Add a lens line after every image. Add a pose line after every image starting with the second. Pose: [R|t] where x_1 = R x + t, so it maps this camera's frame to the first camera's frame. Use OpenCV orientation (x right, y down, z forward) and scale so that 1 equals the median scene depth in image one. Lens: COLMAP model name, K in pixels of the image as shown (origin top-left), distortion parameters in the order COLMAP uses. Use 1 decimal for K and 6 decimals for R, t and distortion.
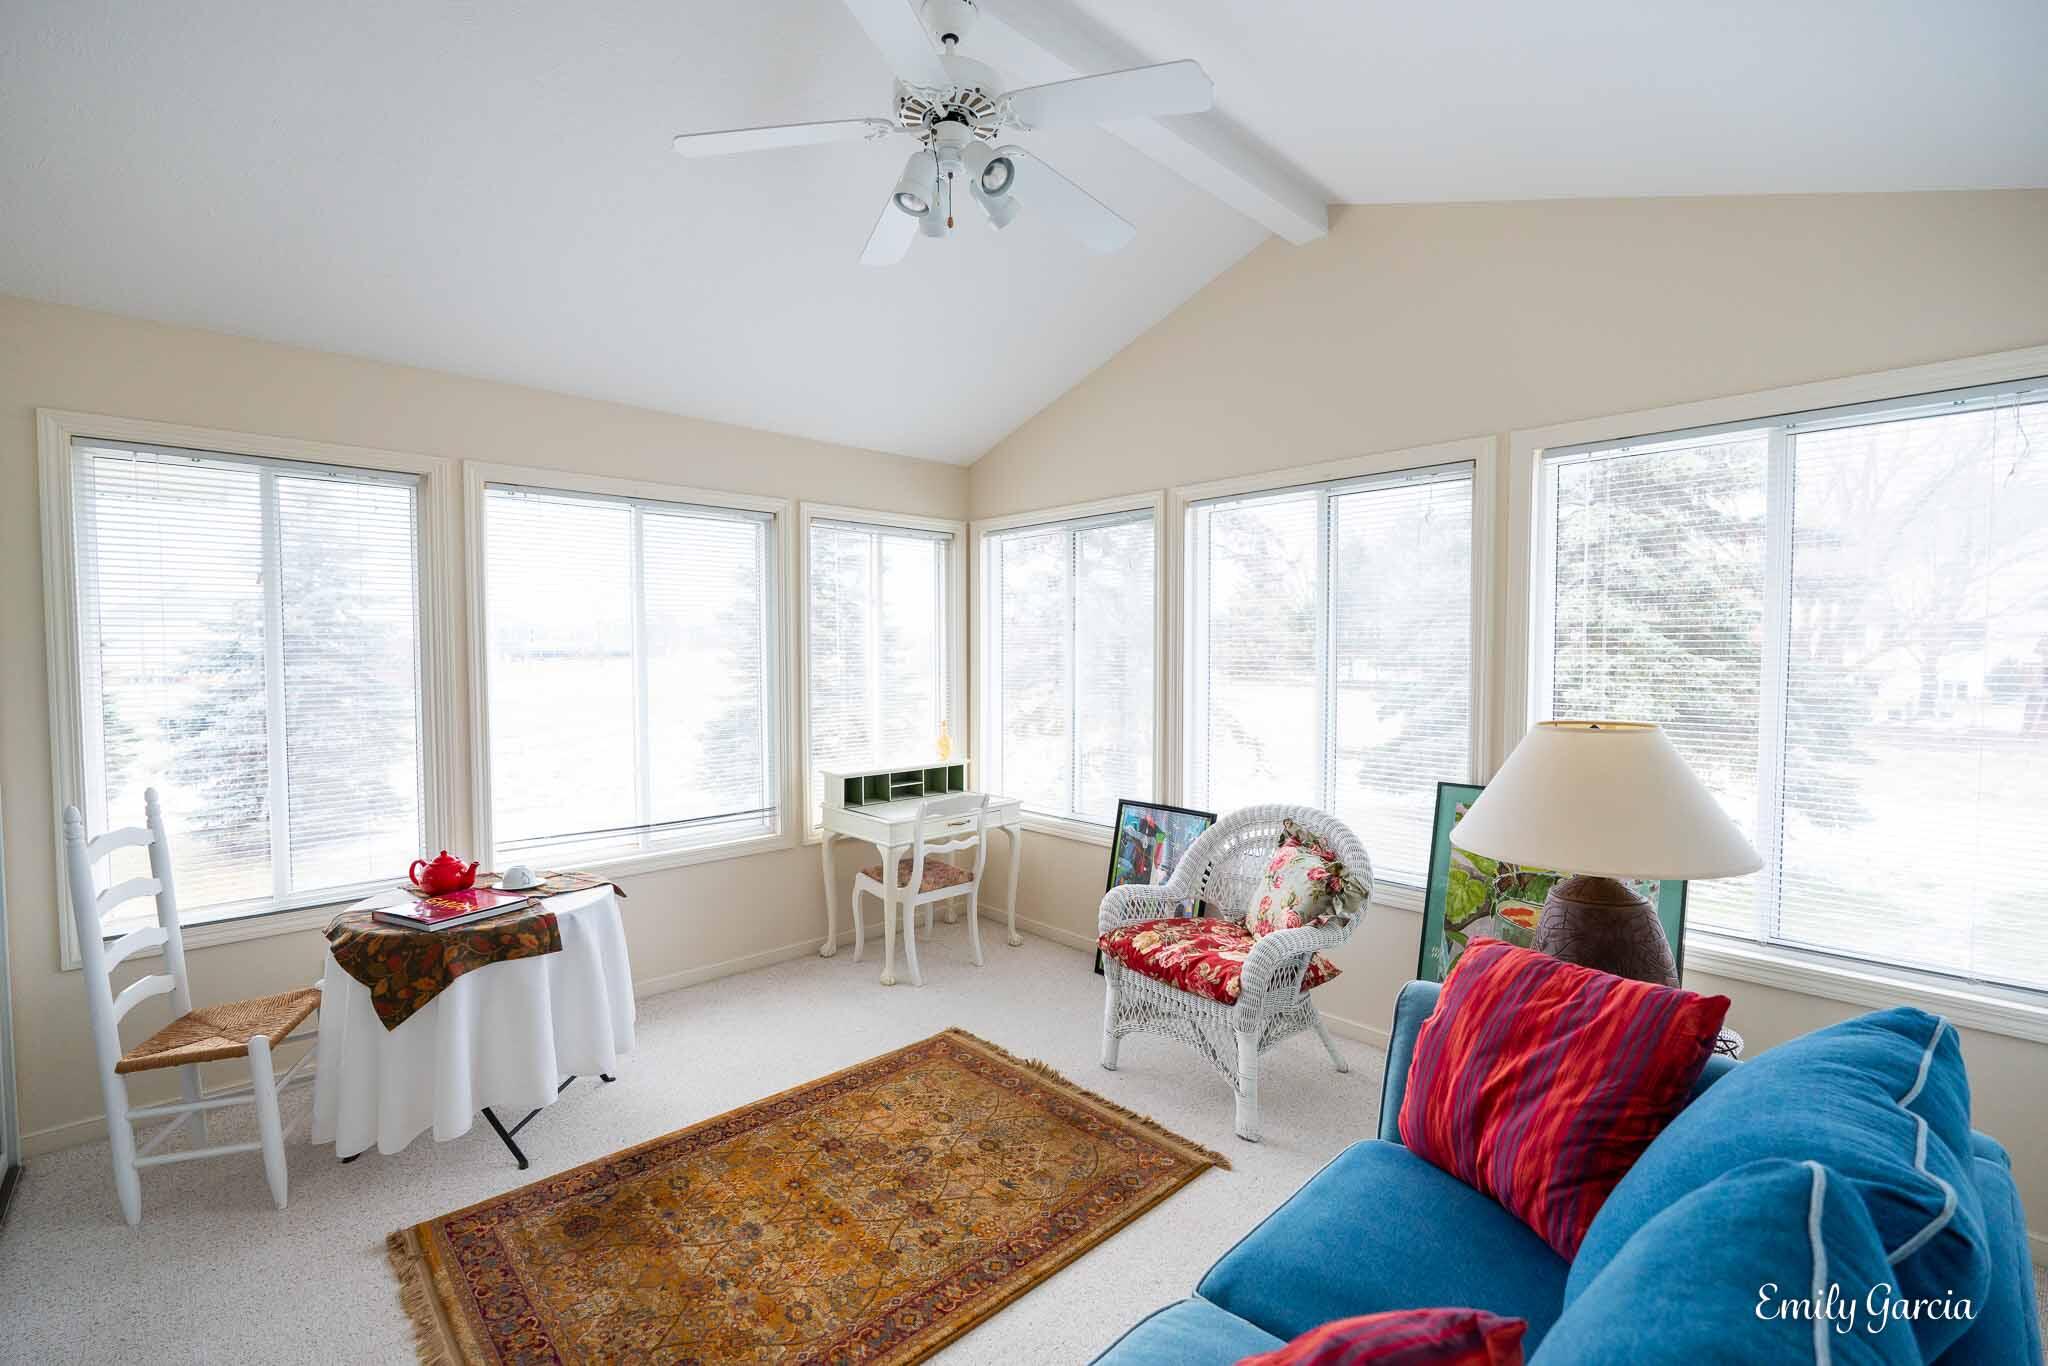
lens RADIAL K [[886.0, 0, 1027.4], [0, 886.0, 684.4], [0, 0, 1]] dist [-0.019722, 0.000044]
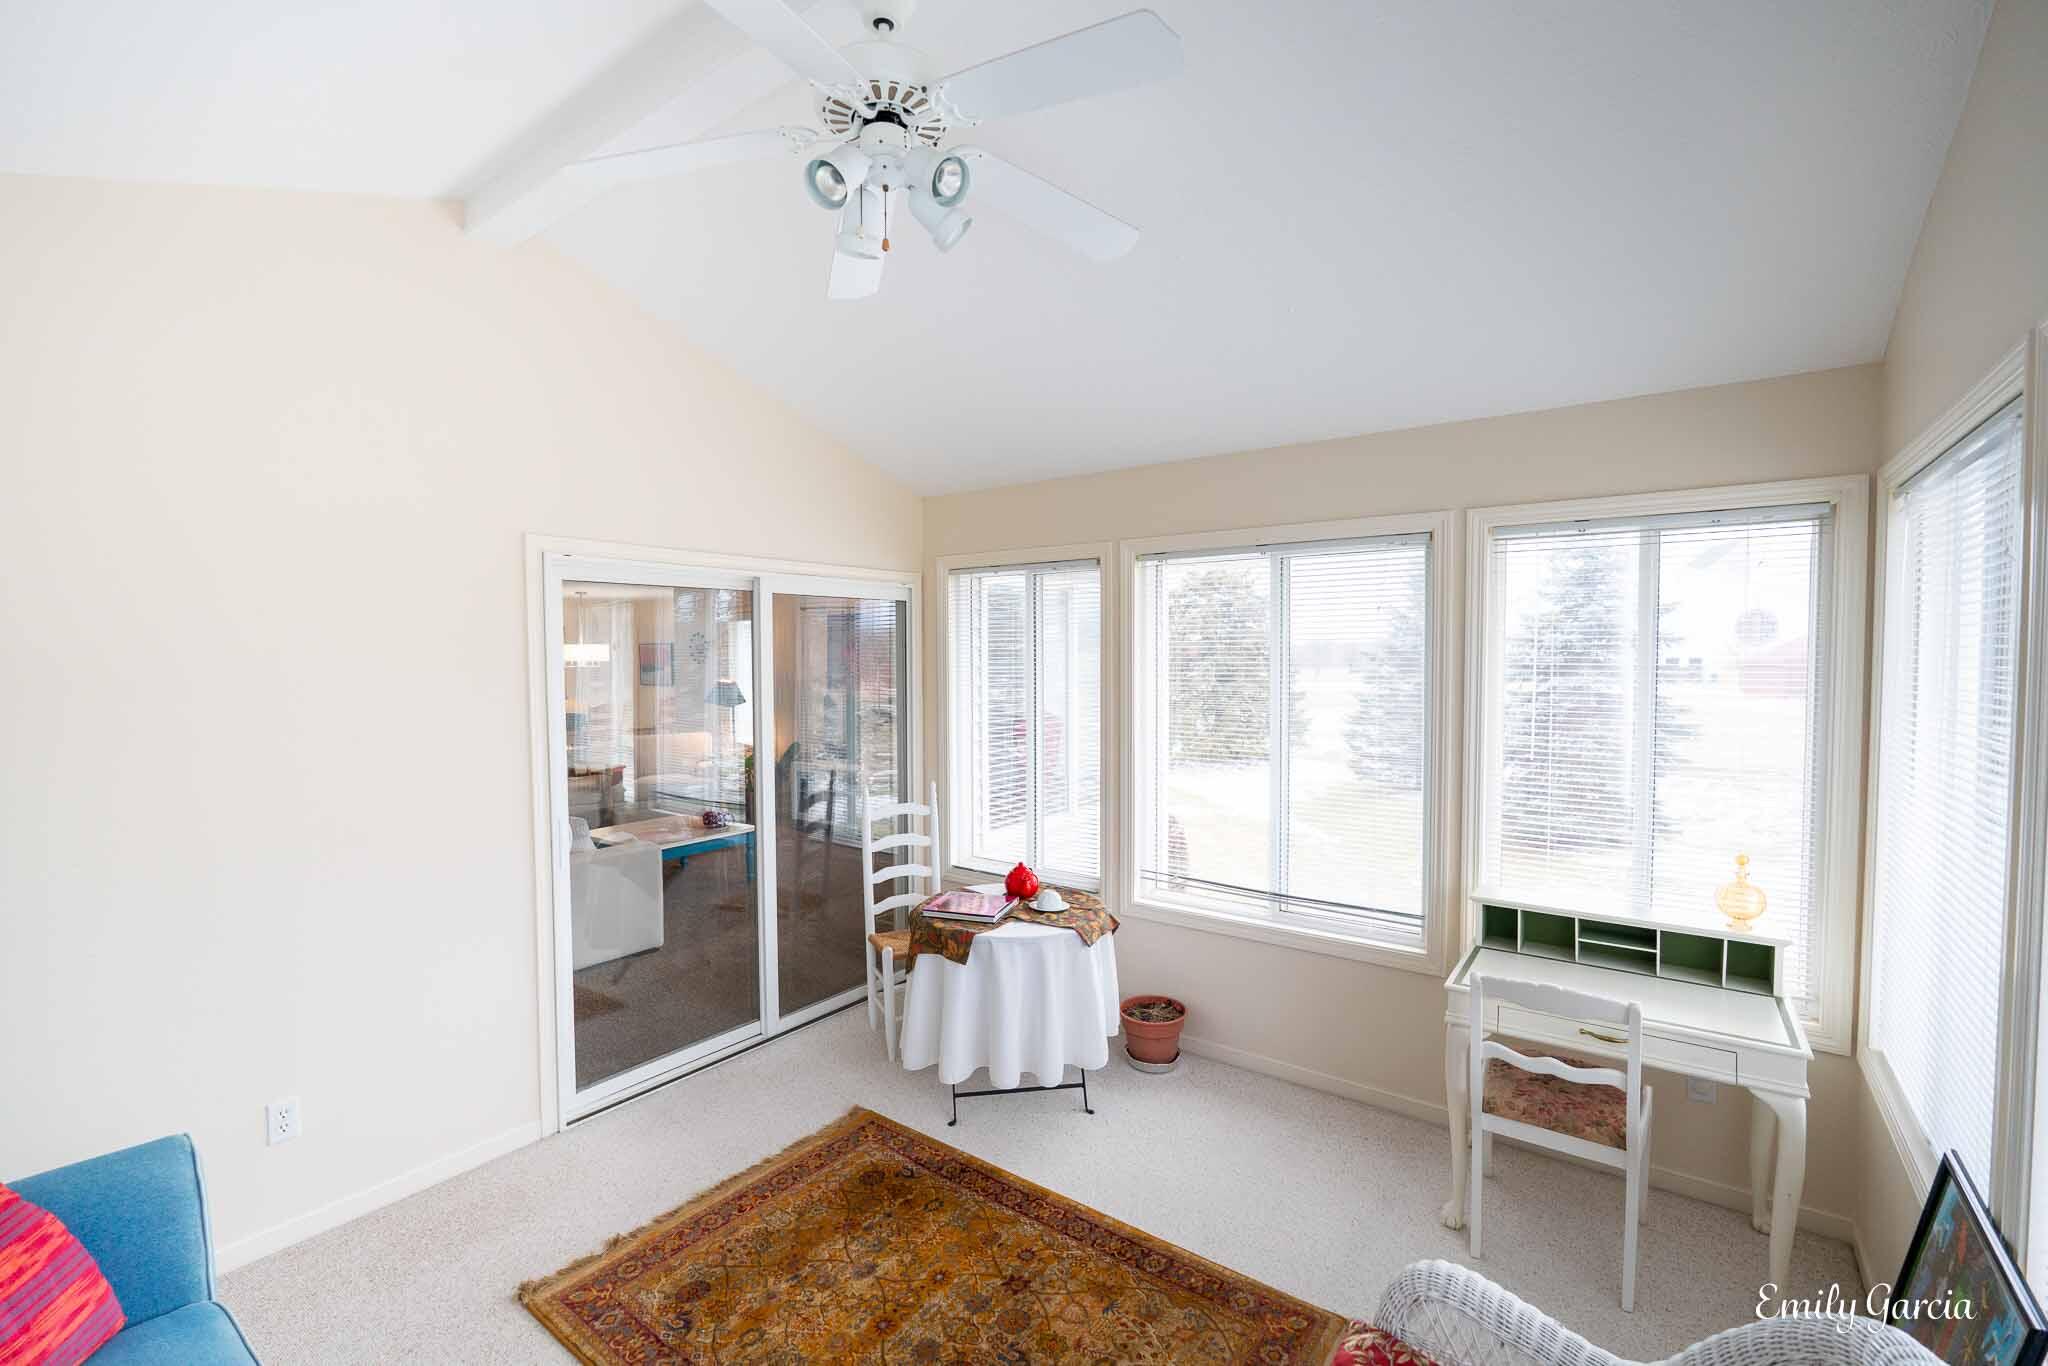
lens RADIAL K [[886.0, 0, 1026.0], [0, 886.0, 684.2], [0, 0, 1]] dist [-0.019722, 0.000044]
pose [[0.171869, 0.034045, -0.984531, 0.560684], [-0.035660, 0.998963, 0.028319, -0.099898], [0.984474, 0.030241, 0.172904, 0.731339]]
